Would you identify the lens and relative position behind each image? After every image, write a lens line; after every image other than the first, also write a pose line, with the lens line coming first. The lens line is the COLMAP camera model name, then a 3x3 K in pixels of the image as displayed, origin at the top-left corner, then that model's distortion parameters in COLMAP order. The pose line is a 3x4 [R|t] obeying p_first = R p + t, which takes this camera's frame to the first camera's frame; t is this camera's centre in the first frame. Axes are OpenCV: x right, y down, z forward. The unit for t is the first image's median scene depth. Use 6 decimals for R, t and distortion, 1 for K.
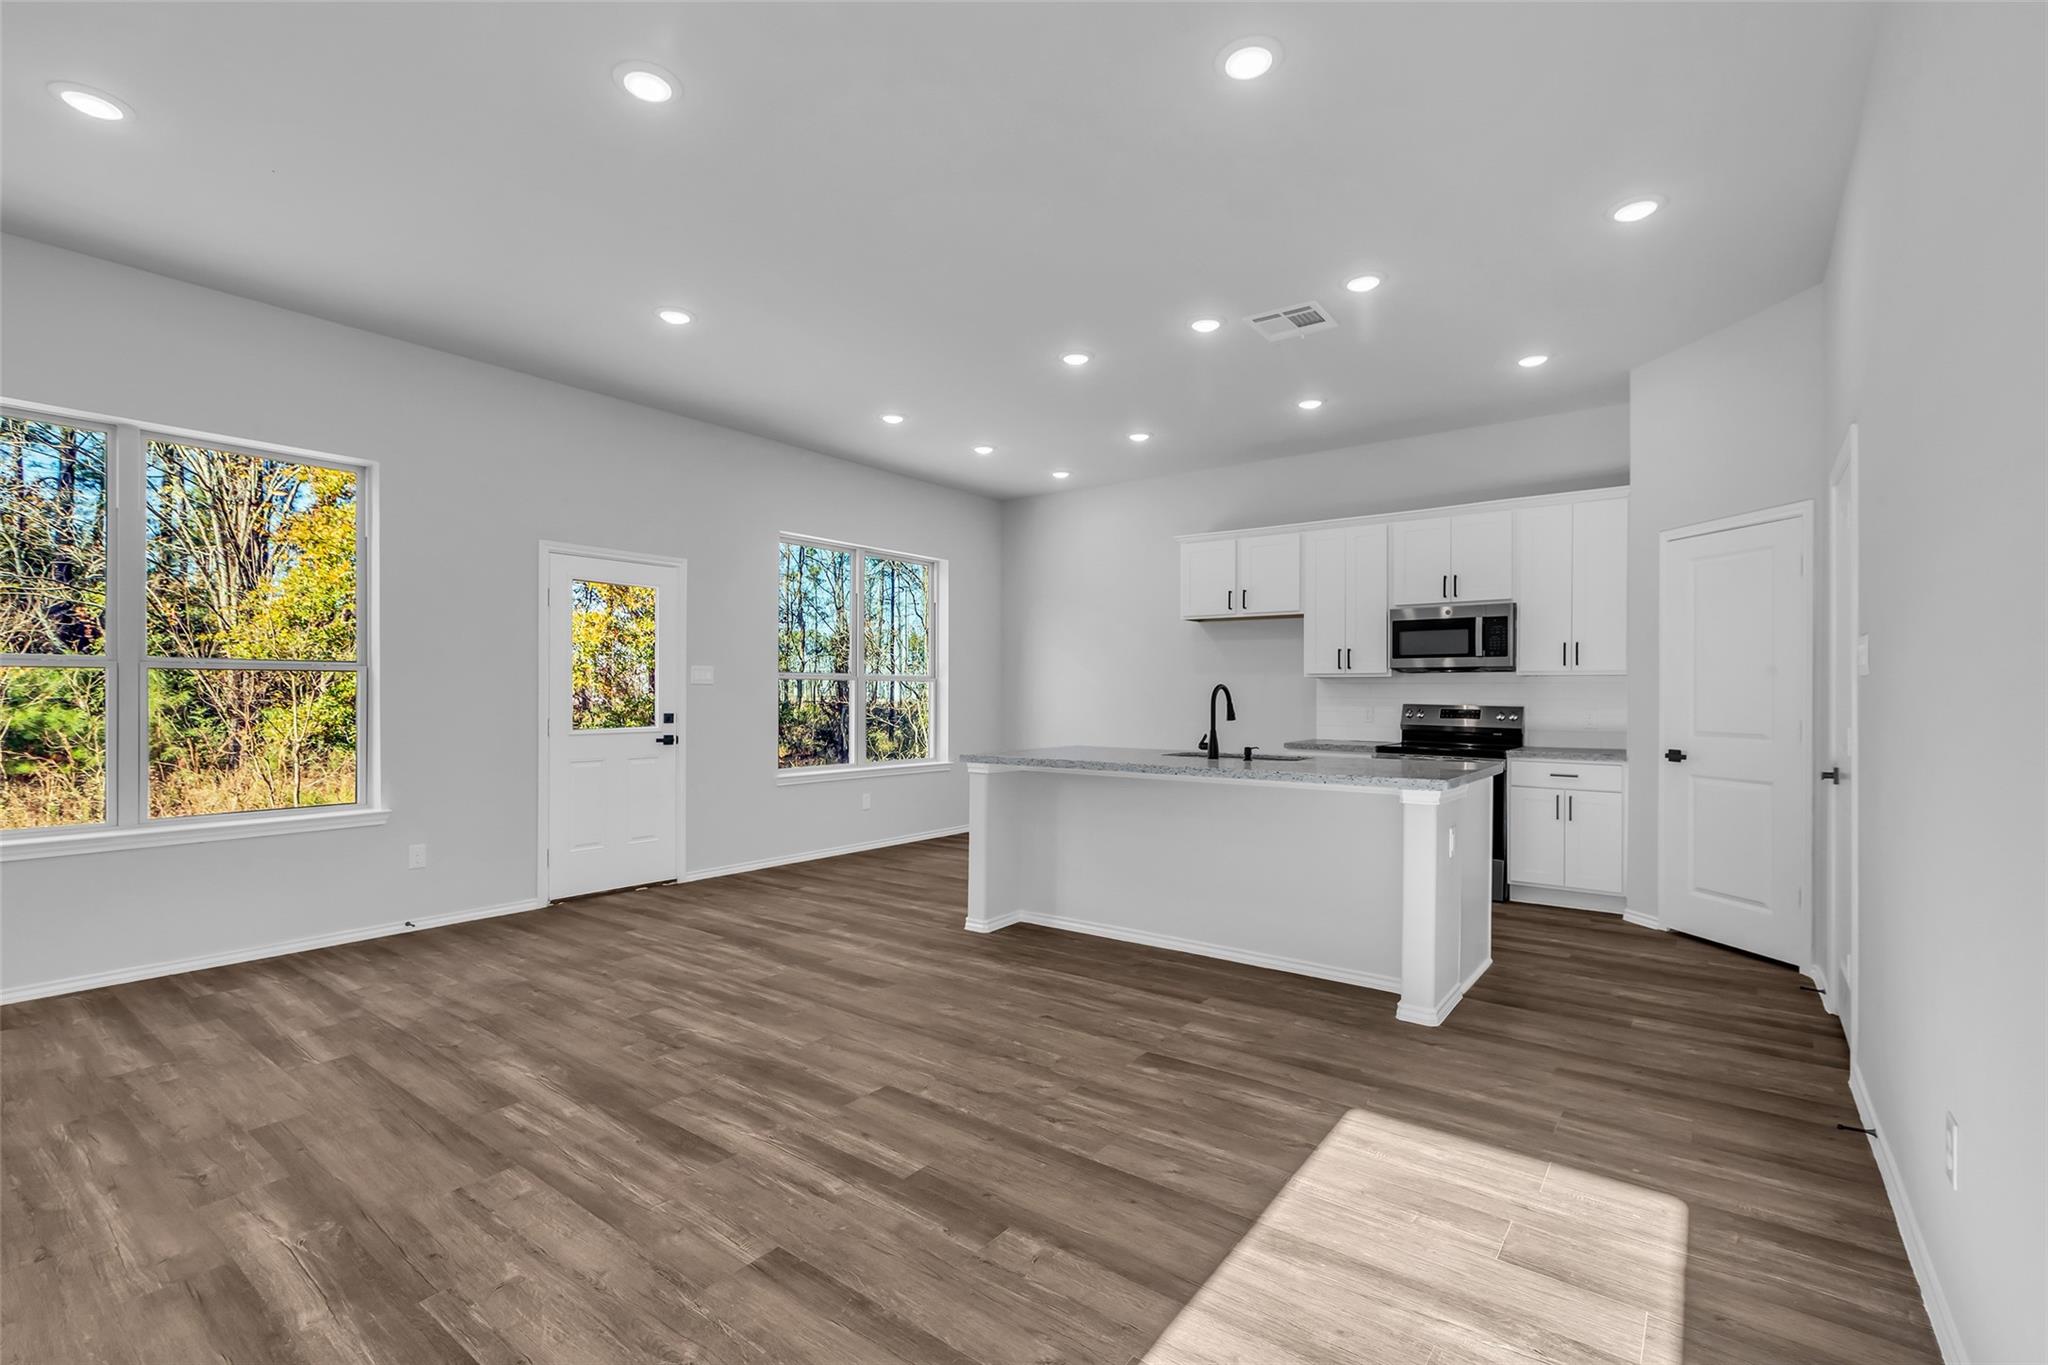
lens RADIAL K [[912.6, 0, 1036.1], [0, 912.6, 691.2], [0, 0, 1]] dist [0.001366, 0.000265]
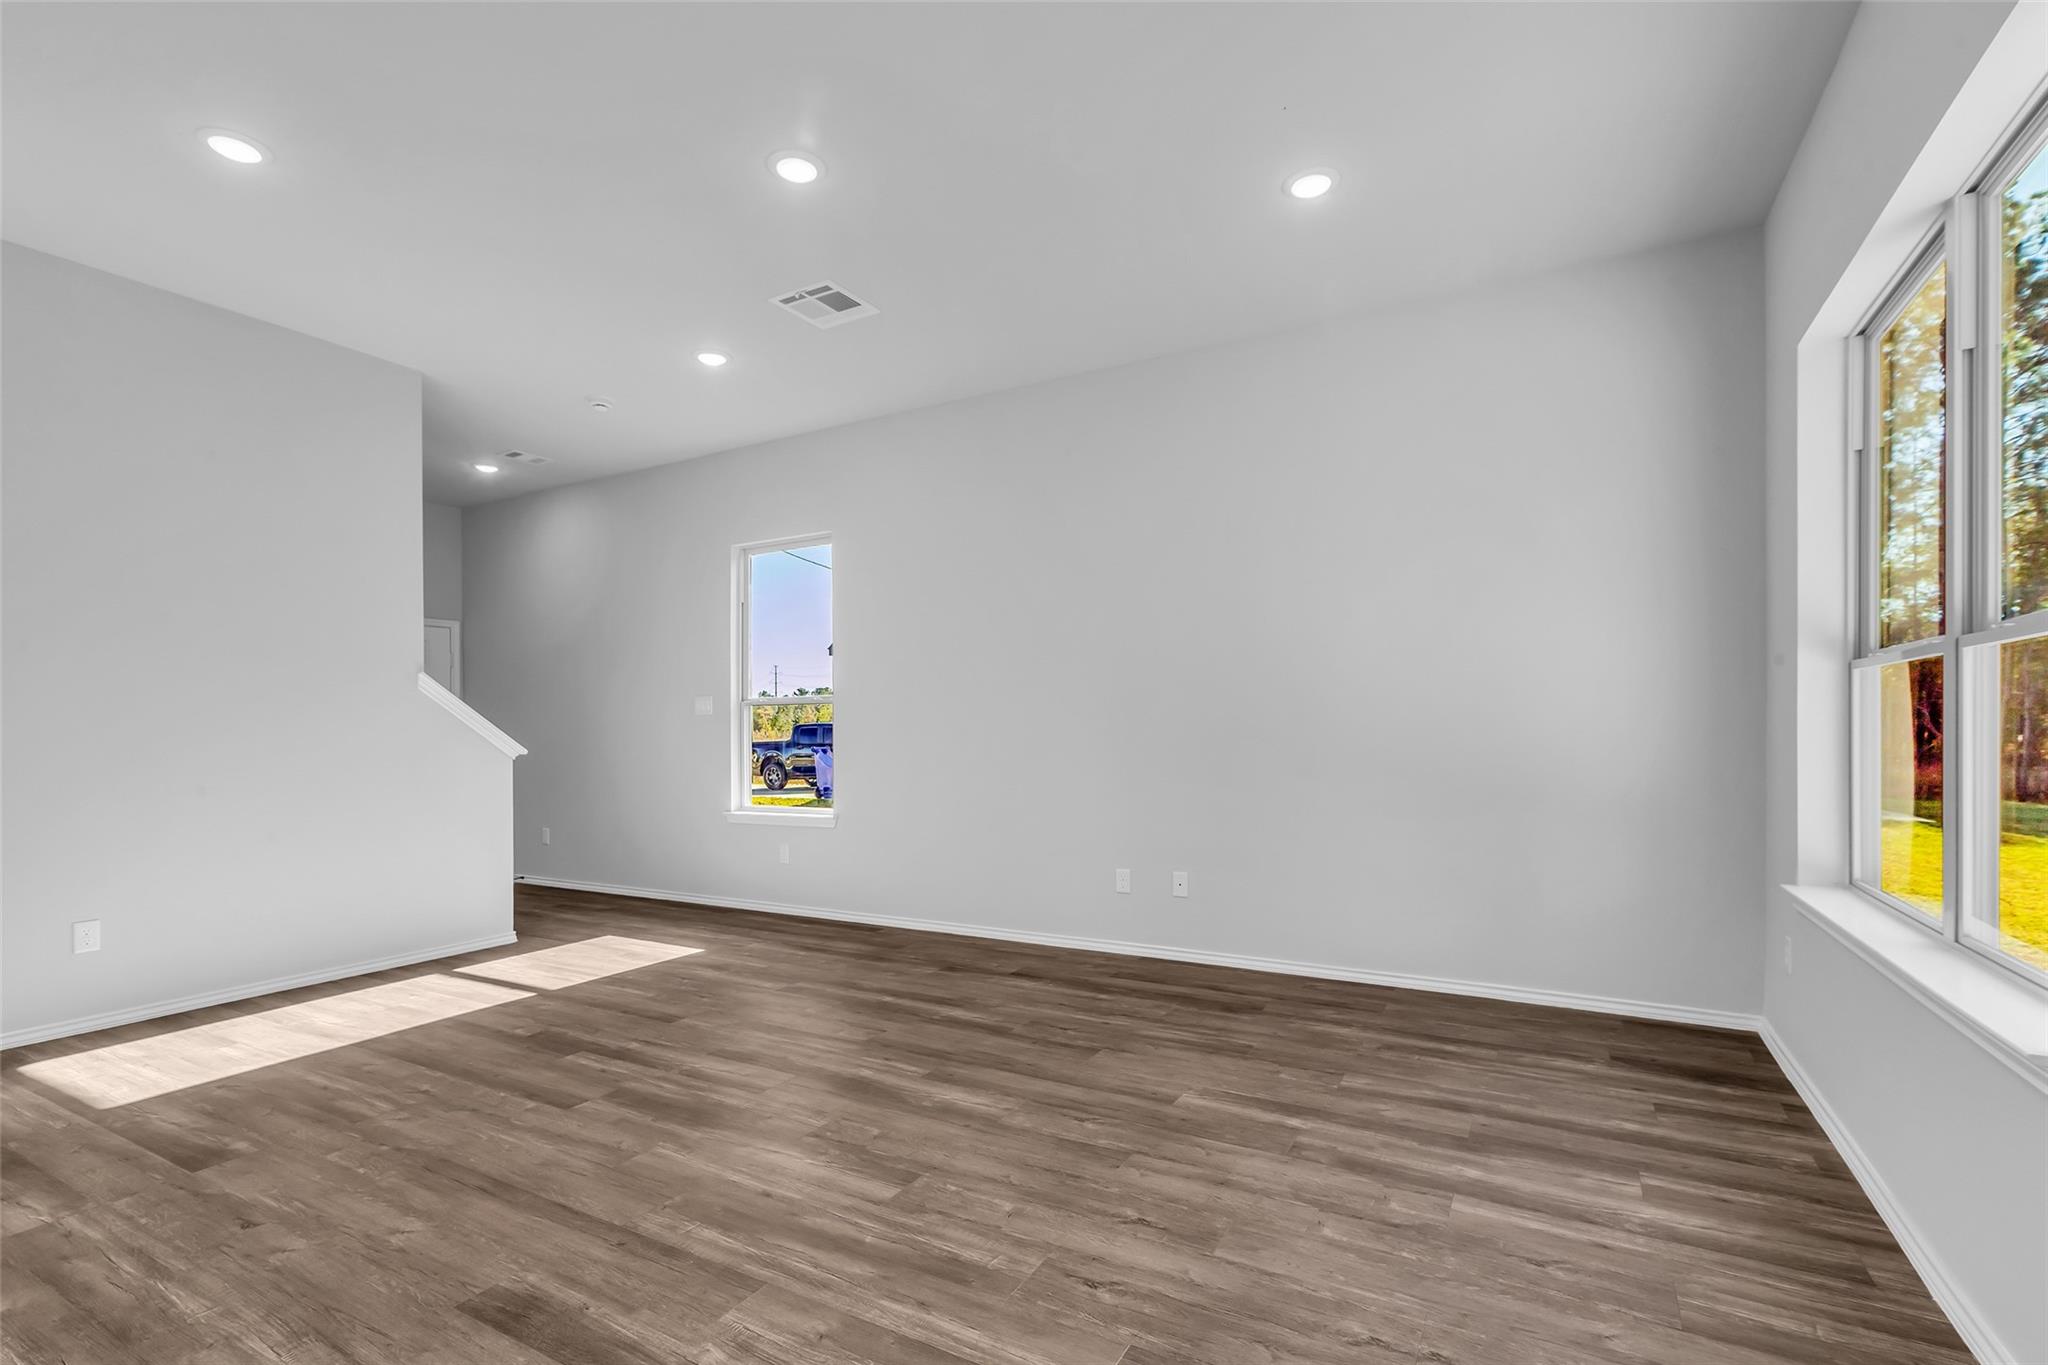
lens RADIAL K [[940.9, 0, 1029.4], [0, 940.9, 738.7], [0, 0, 1]] dist [0.001551, 0.000497]
pose [[-0.991286, 0.006624, -0.131563, -0.409780], [0.005841, 0.999963, 0.006336, 0.021548], [0.131600, 0.005512, -0.991288, 1.610401]]
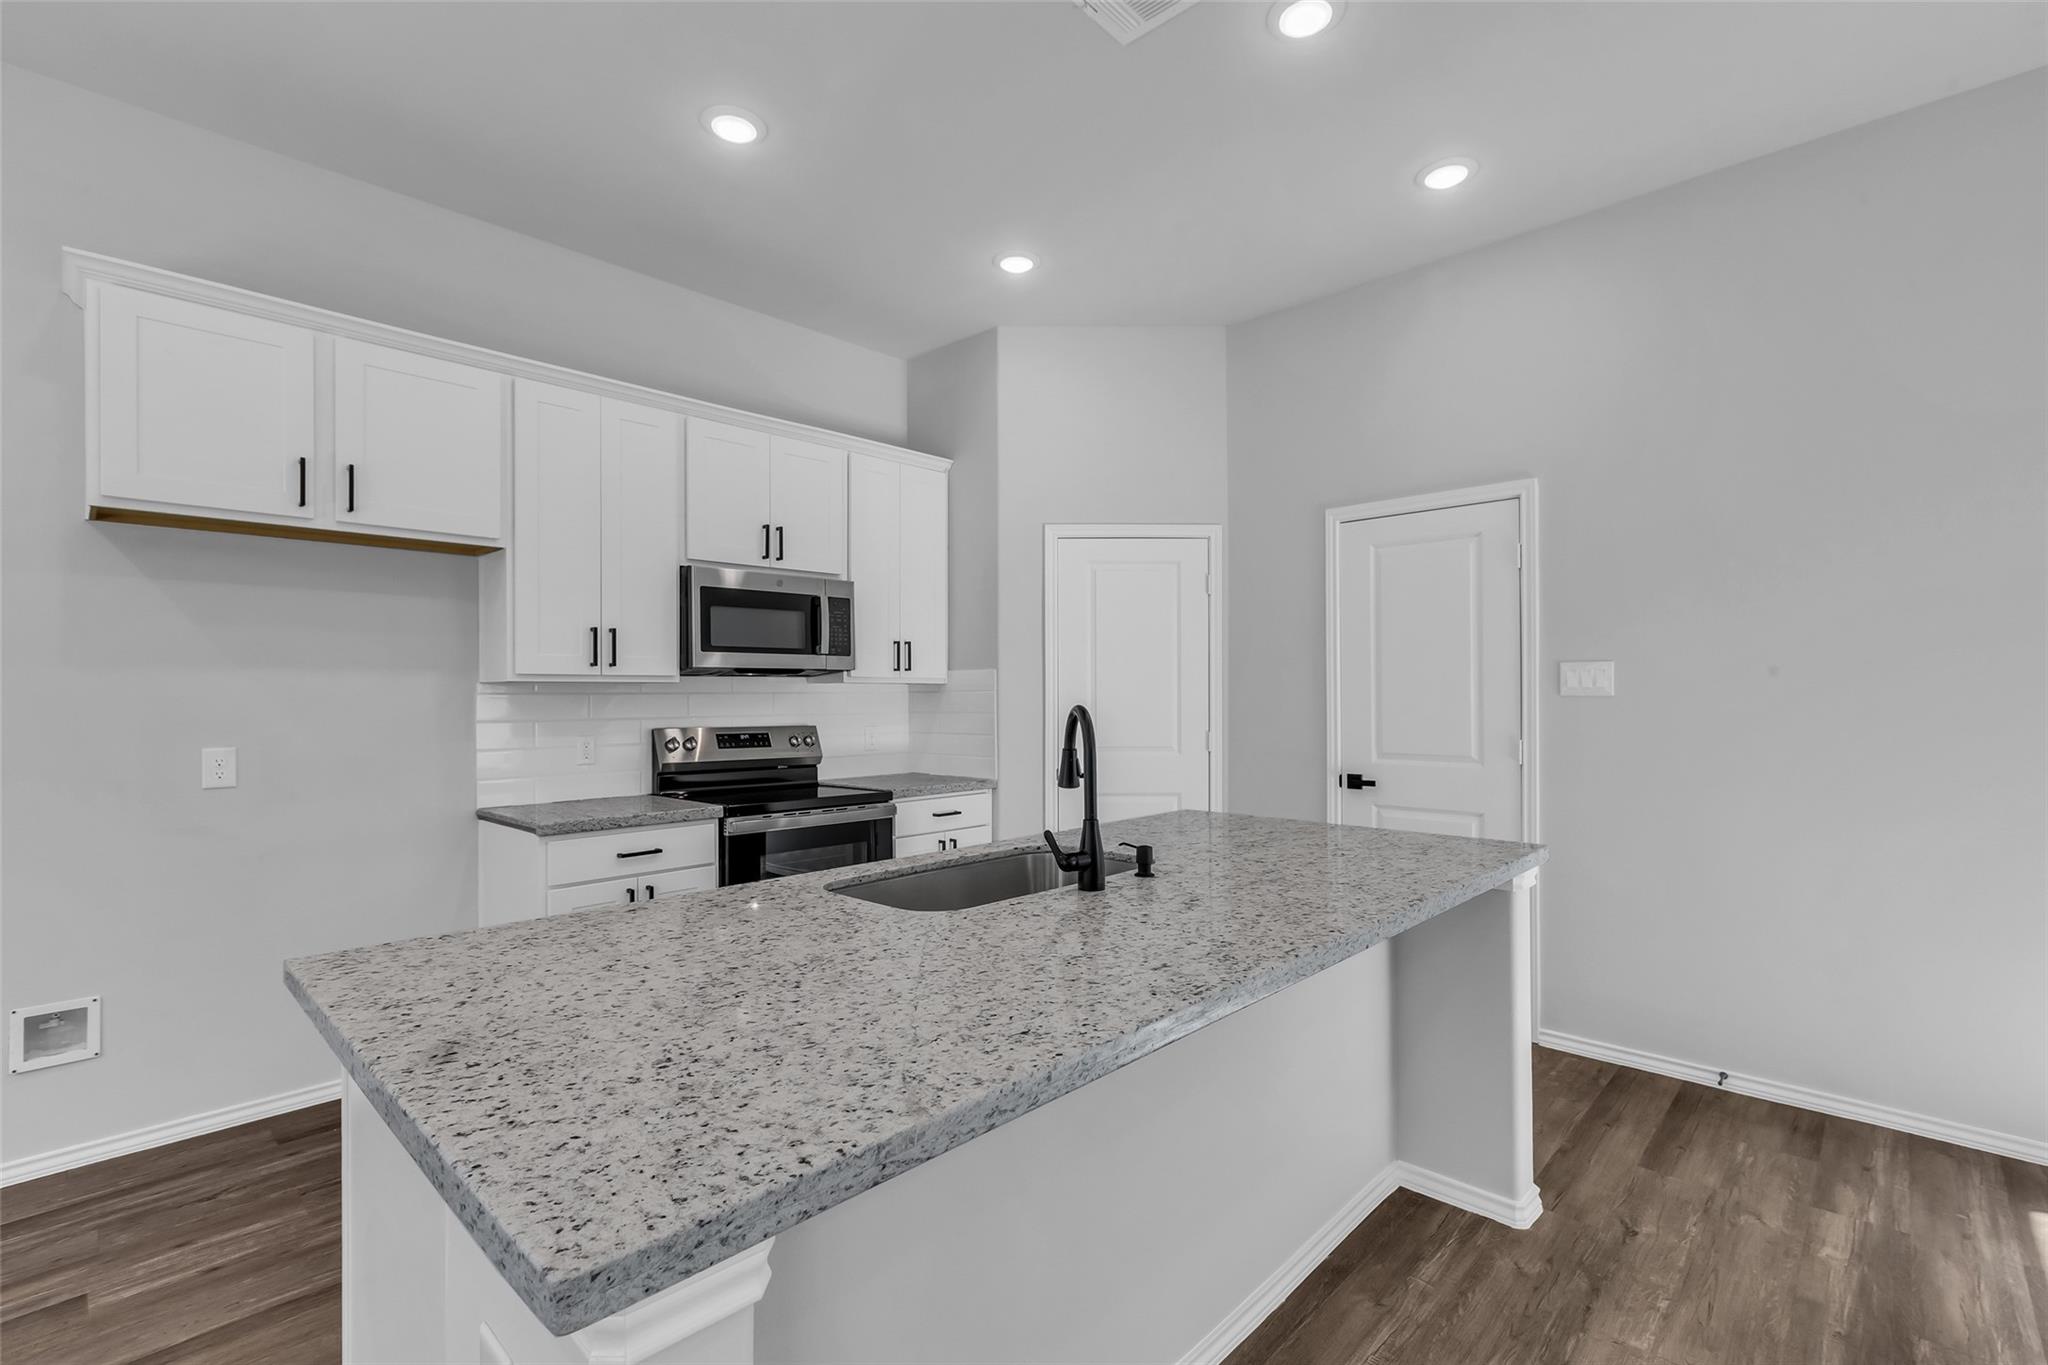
lens RADIAL K [[918.7, 0, 1035.1], [0, 918.7, 692.8], [0, 0, 1]] dist [0.002773, 0.000466]
pose [[0.113346, -0.004237, 0.993547, -0.269508], [0.000102, 0.999991, 0.004253, -0.020177], [-0.993556, -0.000381, 0.113345, 1.202371]]
